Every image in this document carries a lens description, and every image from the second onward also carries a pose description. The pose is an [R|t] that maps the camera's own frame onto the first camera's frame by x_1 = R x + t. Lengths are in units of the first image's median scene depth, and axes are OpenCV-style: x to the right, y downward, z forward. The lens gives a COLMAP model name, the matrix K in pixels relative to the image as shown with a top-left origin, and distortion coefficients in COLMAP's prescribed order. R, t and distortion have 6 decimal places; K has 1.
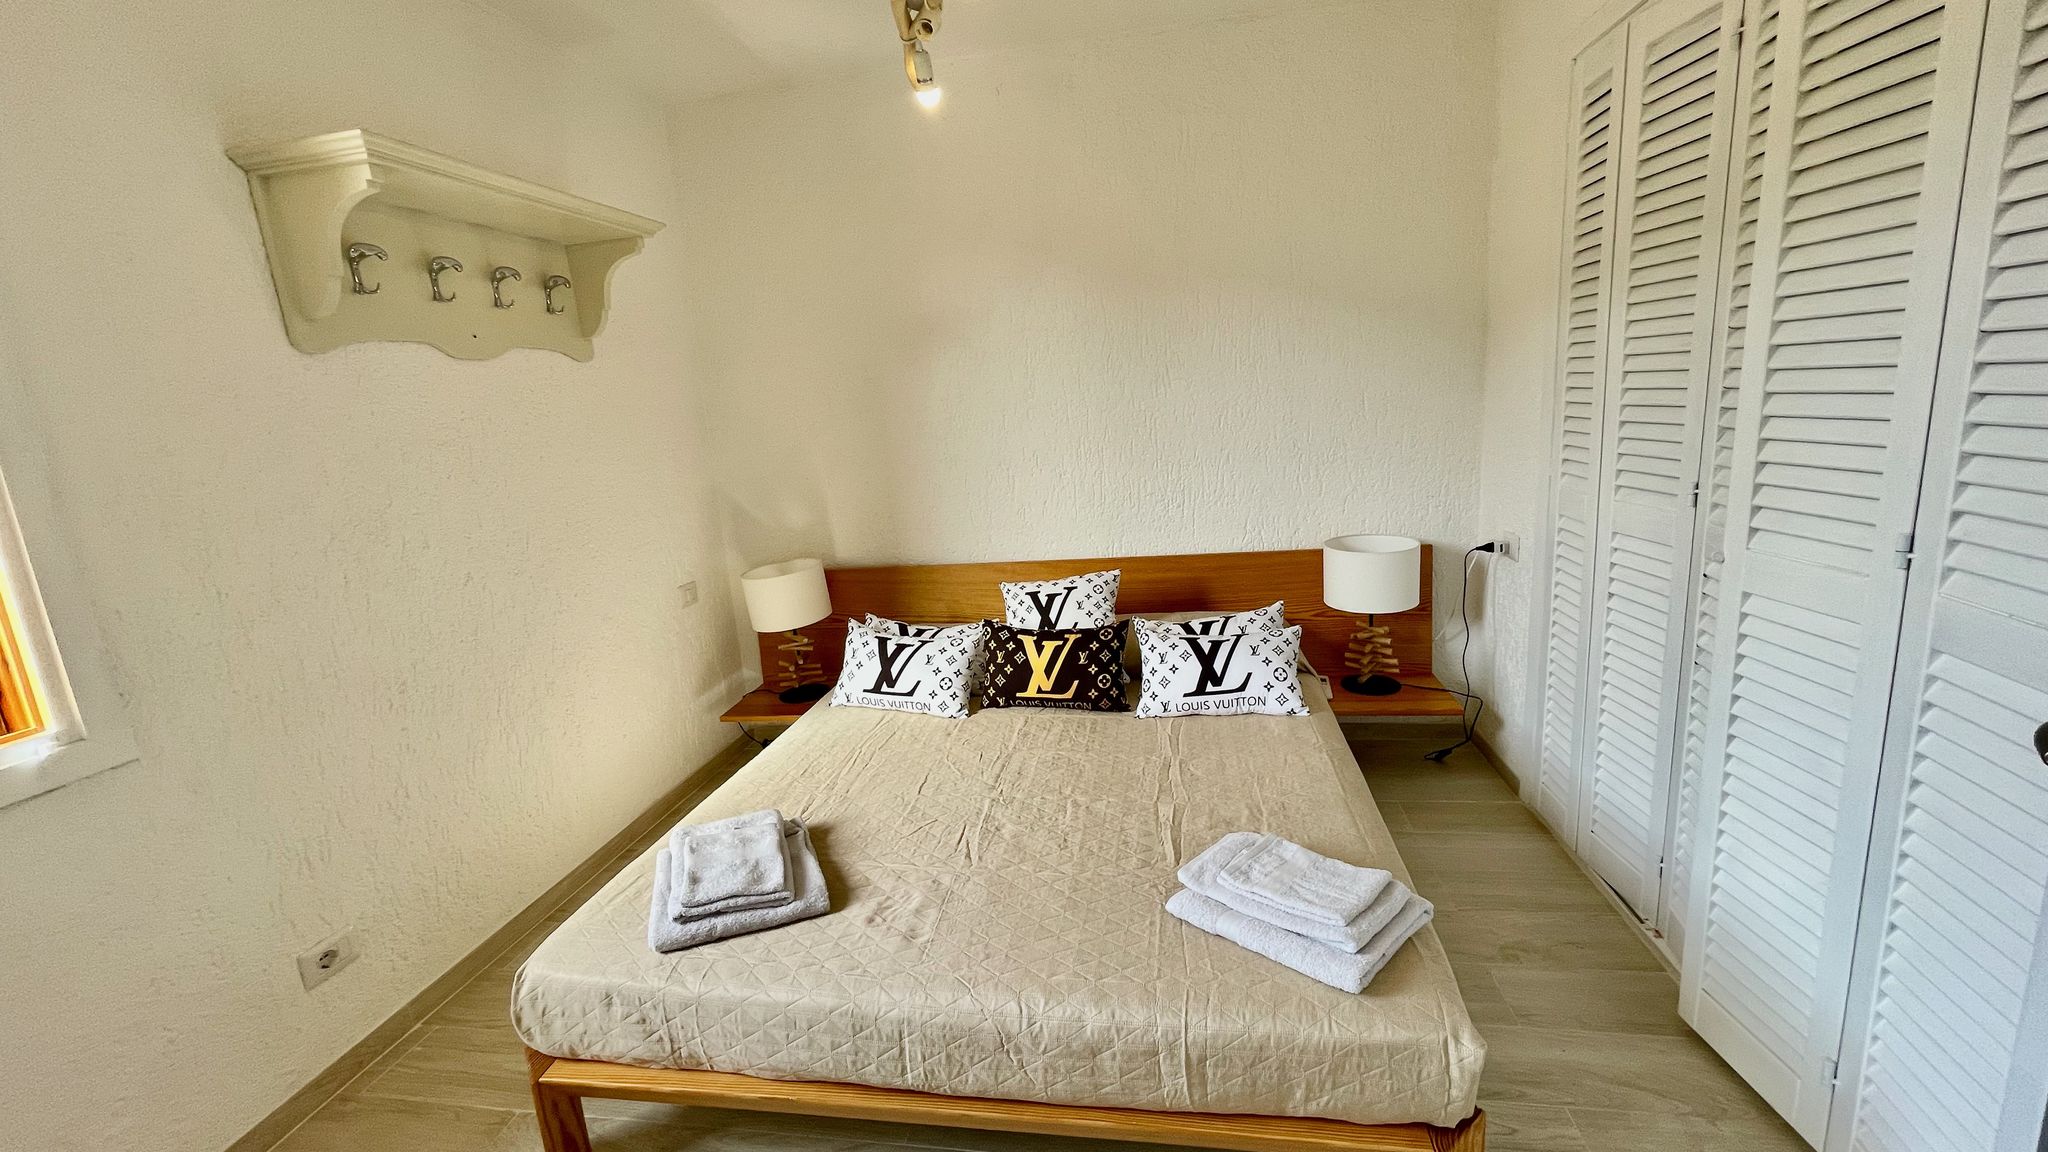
lens RADIAL K [[826.6, 0, 1024.8], [0, 826.6, 571.1], [0, 0, 1]] dist [-0.004518, 0.001708]
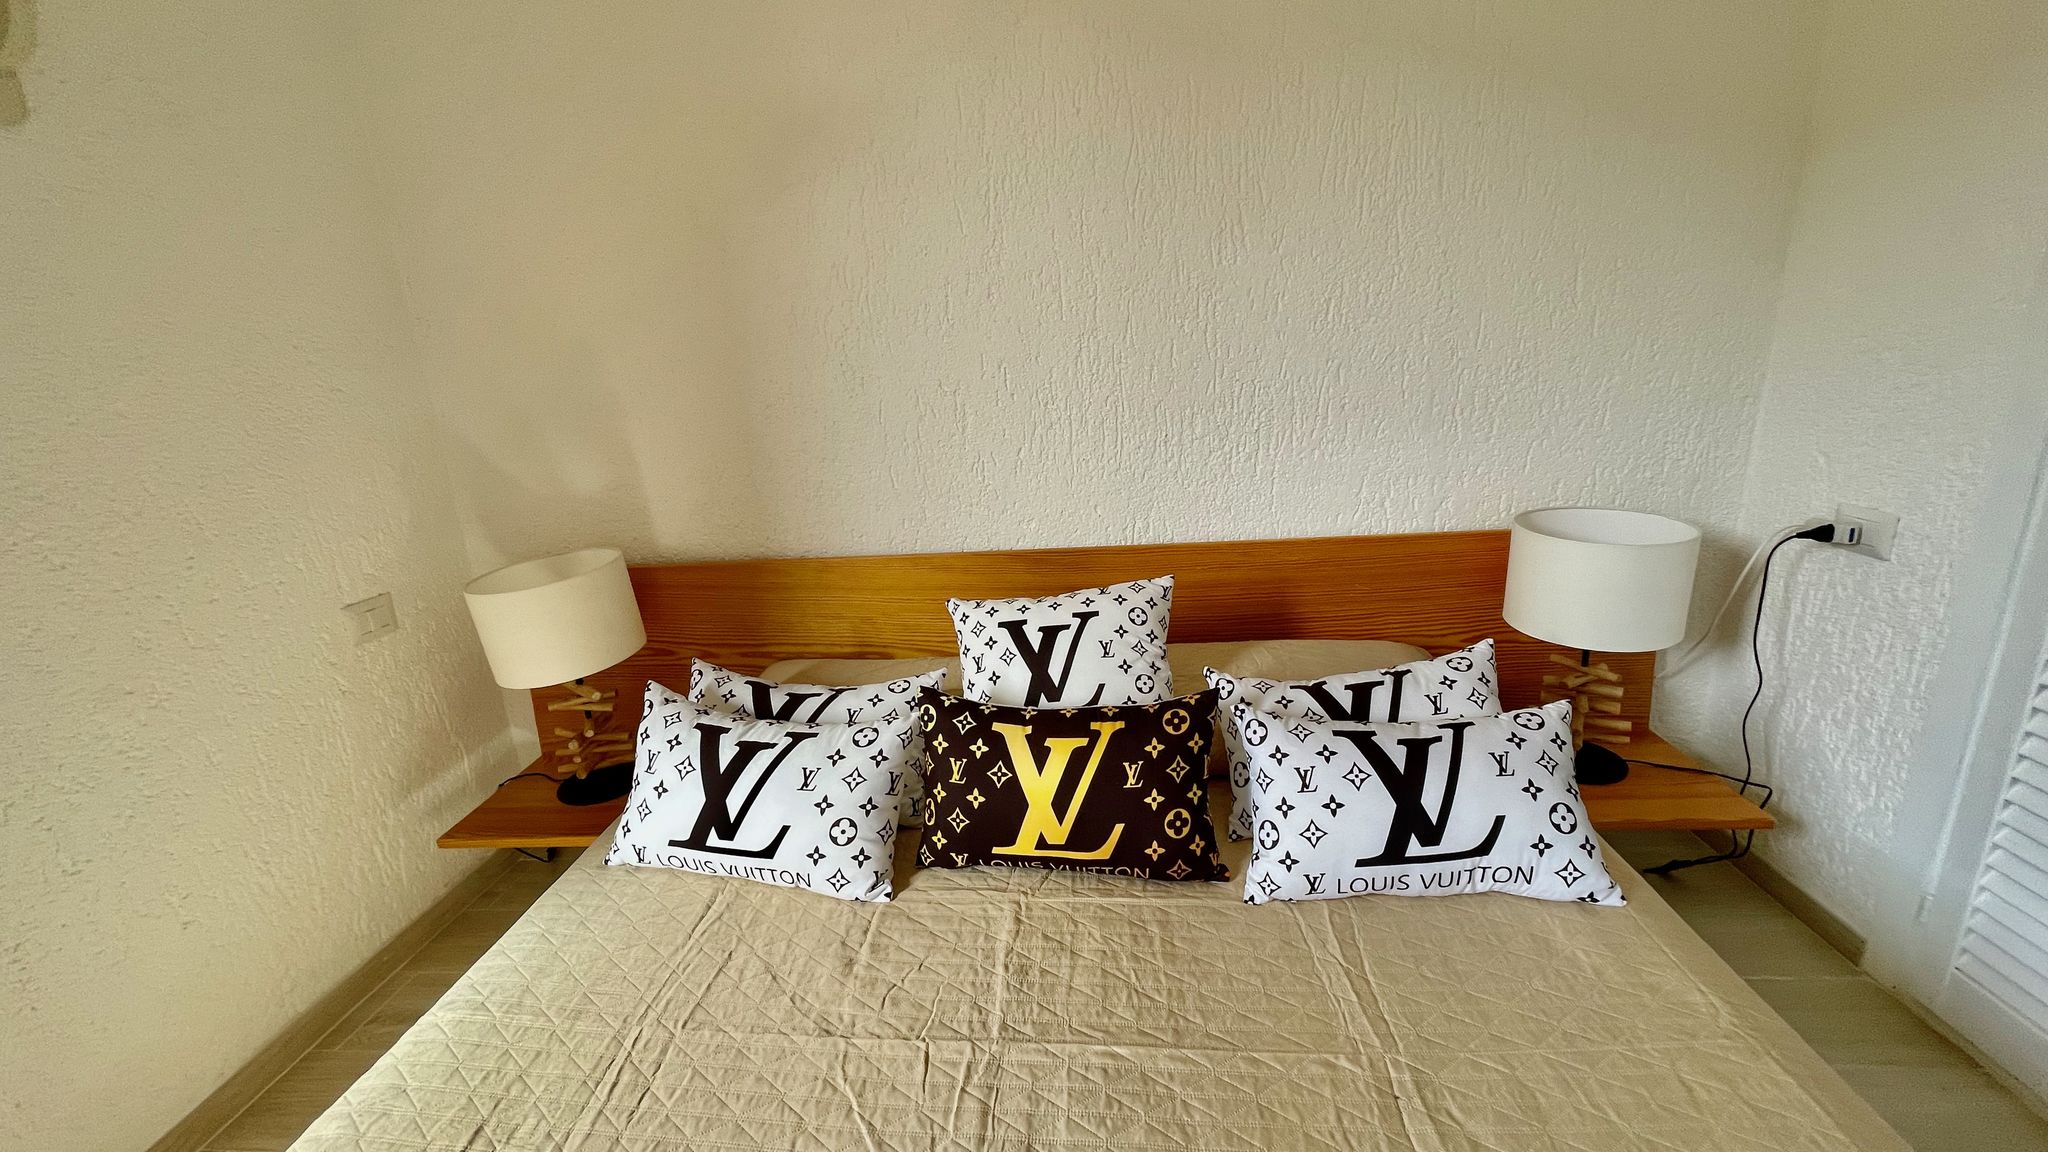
lens RADIAL K [[826.6, 0, 1026.3], [0, 826.6, 567.3], [0, 0, 1]] dist [-0.004518, 0.001708]
pose [[0.995060, -0.010566, 0.098712, -0.036550], [0.005372, 0.998594, 0.052738, -0.040831], [-0.099130, -0.051948, 0.993718, 0.531943]]
